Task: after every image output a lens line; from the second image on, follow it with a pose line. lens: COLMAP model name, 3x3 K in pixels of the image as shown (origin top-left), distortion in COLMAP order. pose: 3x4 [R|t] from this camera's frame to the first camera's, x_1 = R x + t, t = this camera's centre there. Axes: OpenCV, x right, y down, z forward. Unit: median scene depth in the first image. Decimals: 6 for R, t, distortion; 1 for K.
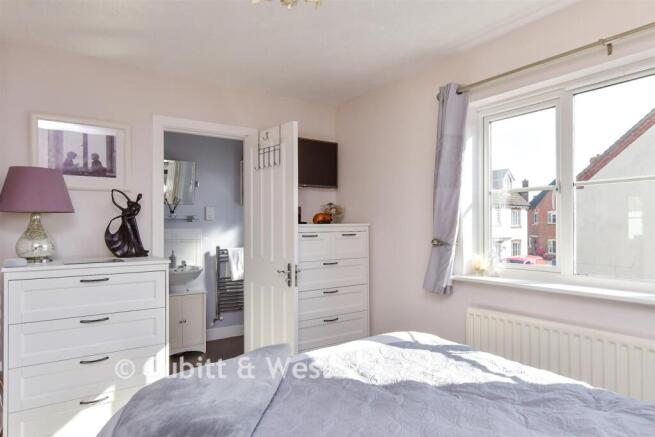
lens RADIAL K [[394.5, 0, 326.6], [0, 394.5, 222.9], [0, 0, 1]] dist [-0.003927, -0.000871]
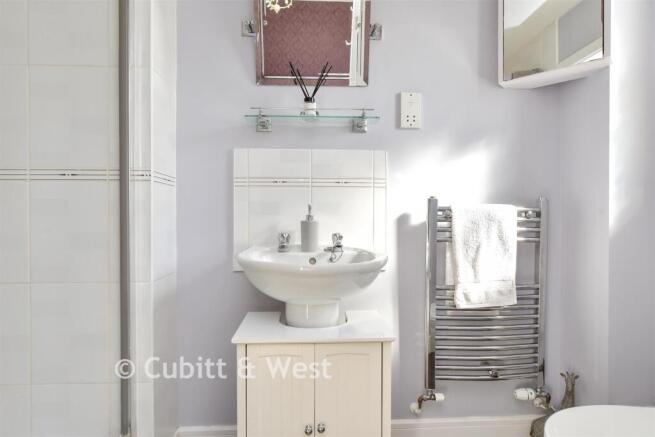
lens RADIAL K [[356.0, 0, 327.0], [0, 356.0, 215.8], [0, 0, 1]] dist [0.000668, 0.000020]
pose [[0.861059, 0.016301, -0.508245, -0.194549], [-0.001560, 0.999566, 0.029417, 0.066531], [0.508504, -0.024537, 0.860710, 0.678114]]
